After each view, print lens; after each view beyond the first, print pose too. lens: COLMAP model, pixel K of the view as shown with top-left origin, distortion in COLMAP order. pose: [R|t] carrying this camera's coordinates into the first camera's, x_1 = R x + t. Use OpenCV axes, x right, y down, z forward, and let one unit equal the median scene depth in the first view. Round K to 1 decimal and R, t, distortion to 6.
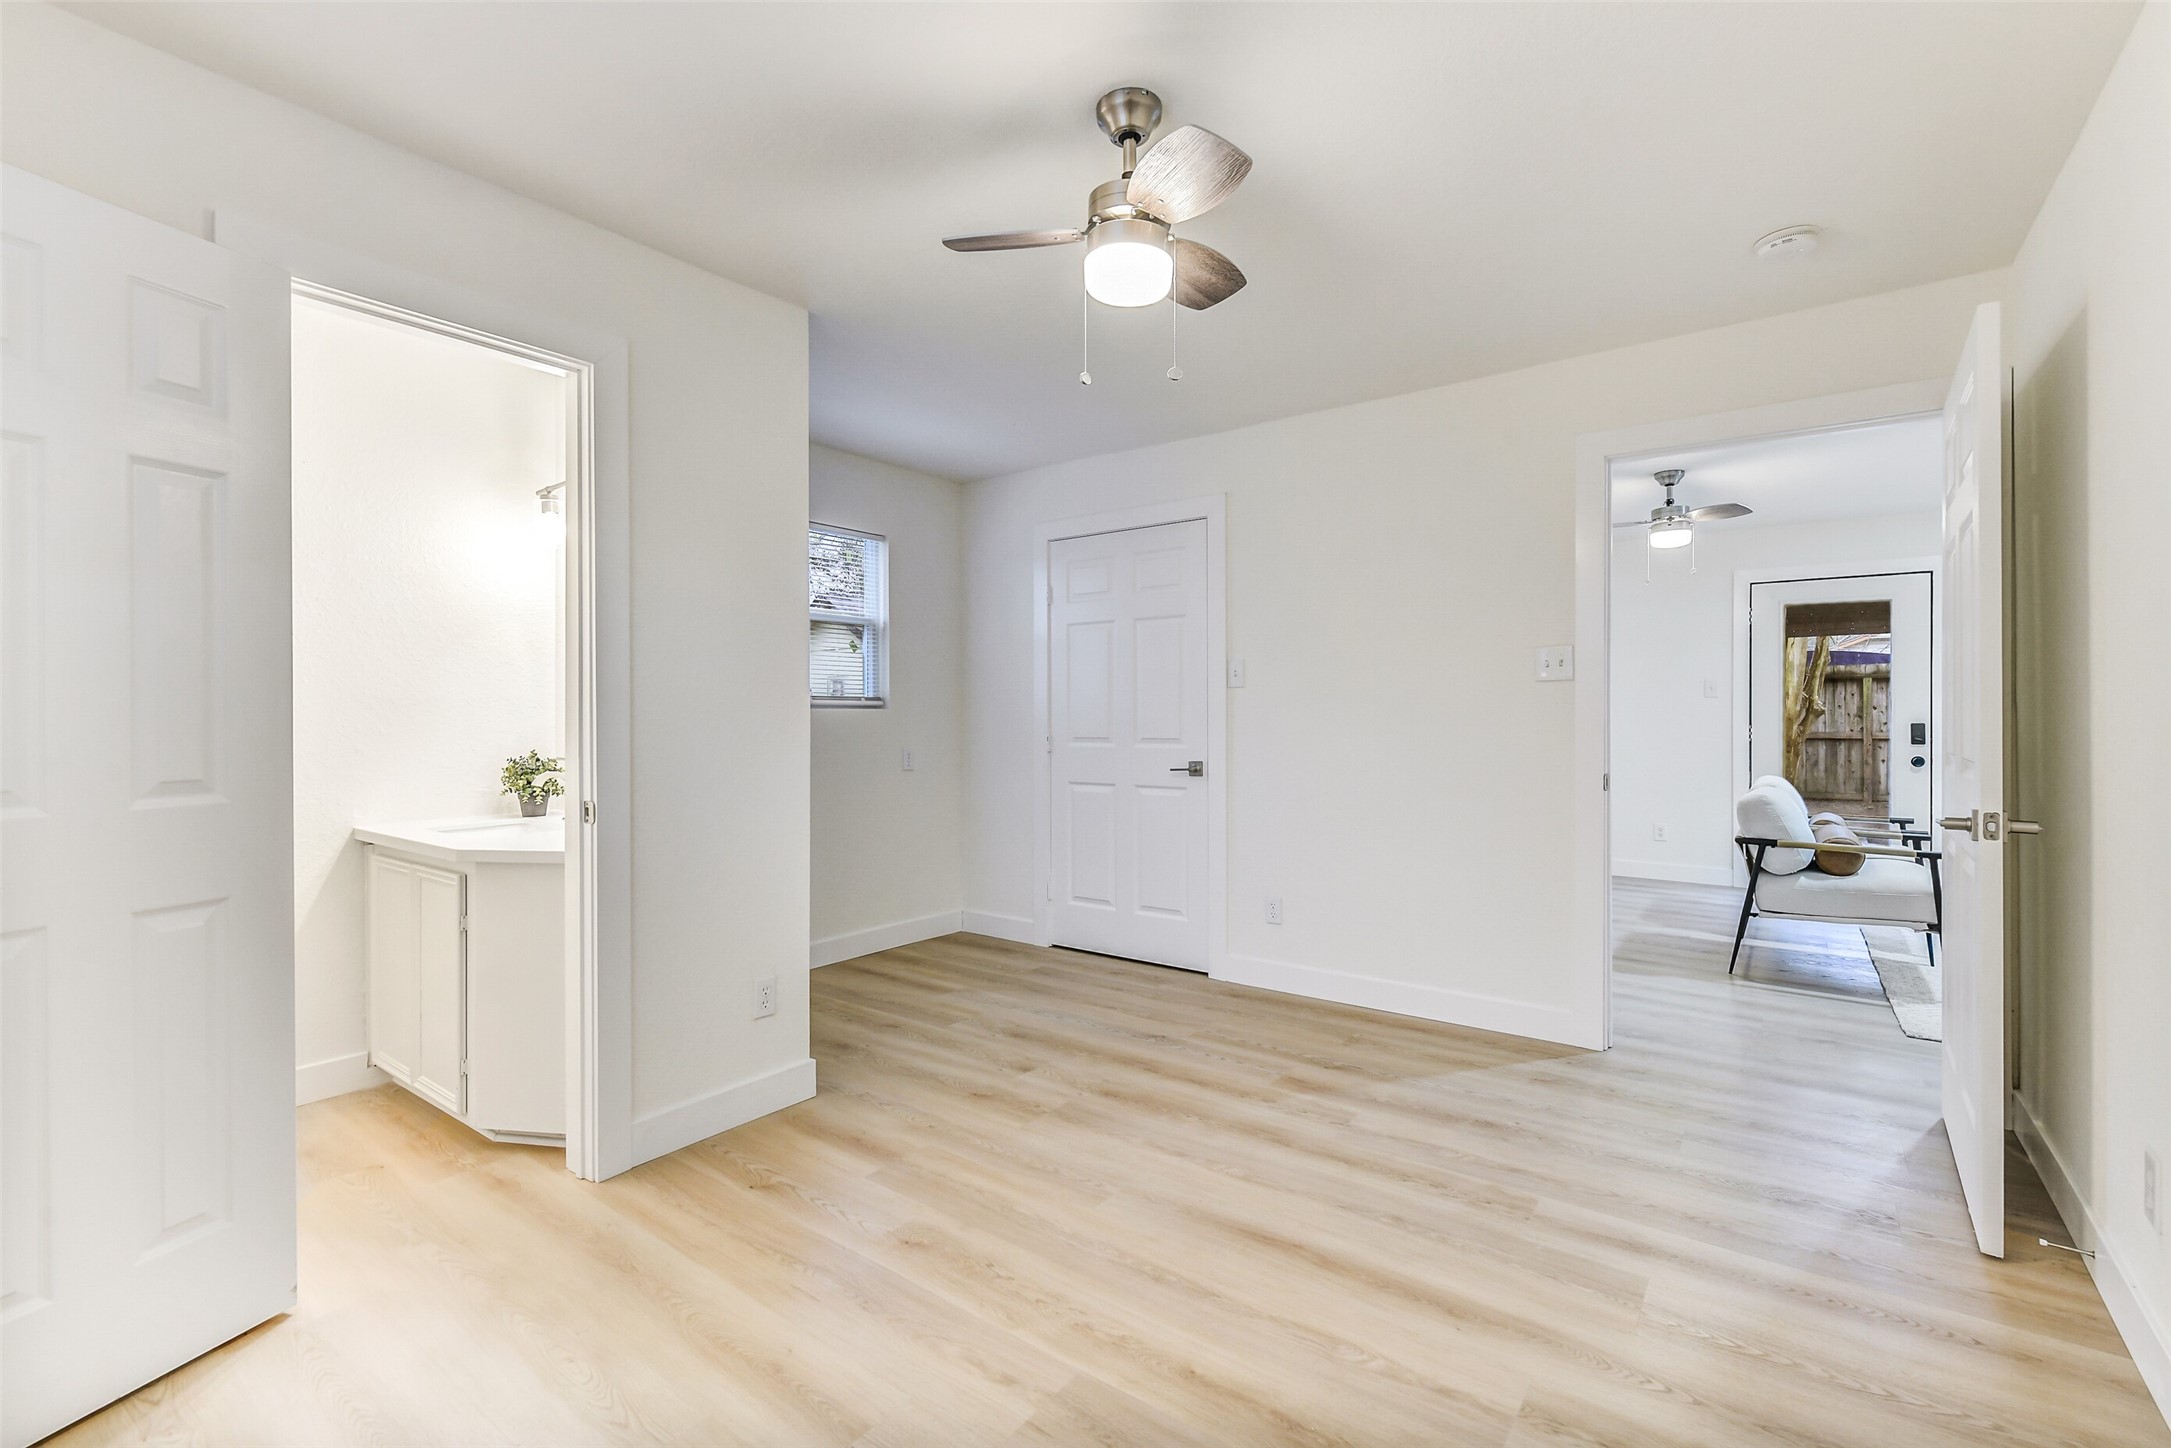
lens RADIAL K [[947.4, 0, 1097.1], [0, 947.4, 716.4], [0, 0, 1]] dist [-0.004836, -0.000548]
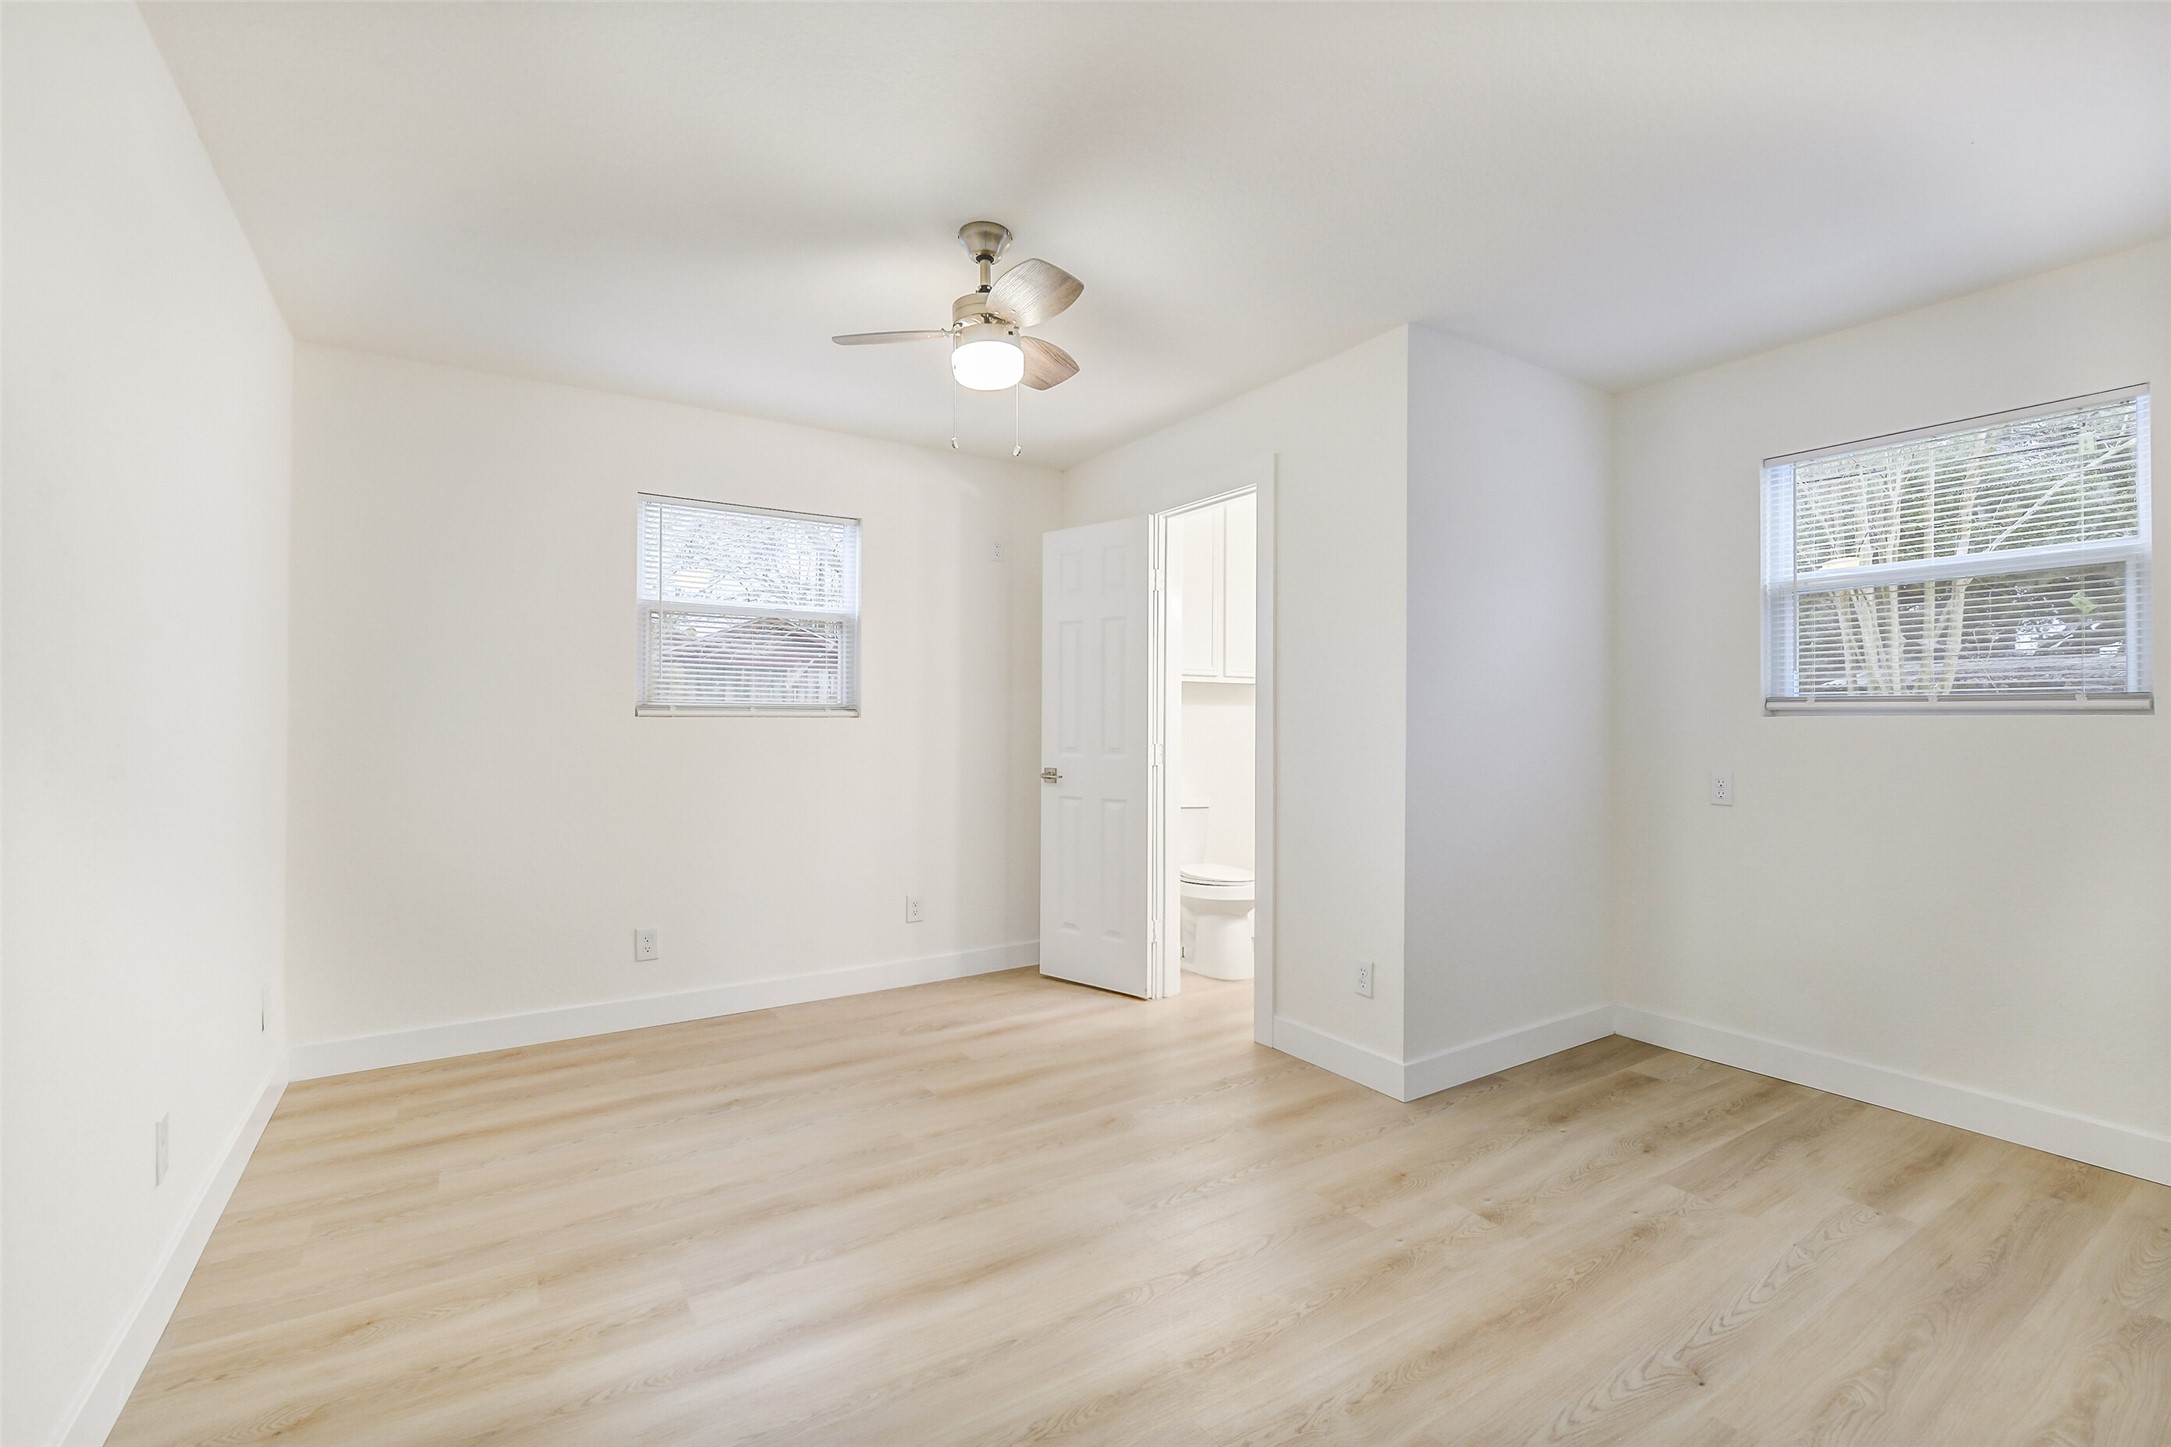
lens RADIAL K [[947.4, 0, 1070.8], [0, 947.4, 721.5], [0, 0, 1]] dist [-0.004836, -0.000548]
pose [[-0.366123, 0.006255, -0.930545, 0.669436], [-0.006540, 0.999935, 0.009294, -0.007049], [0.930543, 0.009488, -0.366058, 0.911030]]
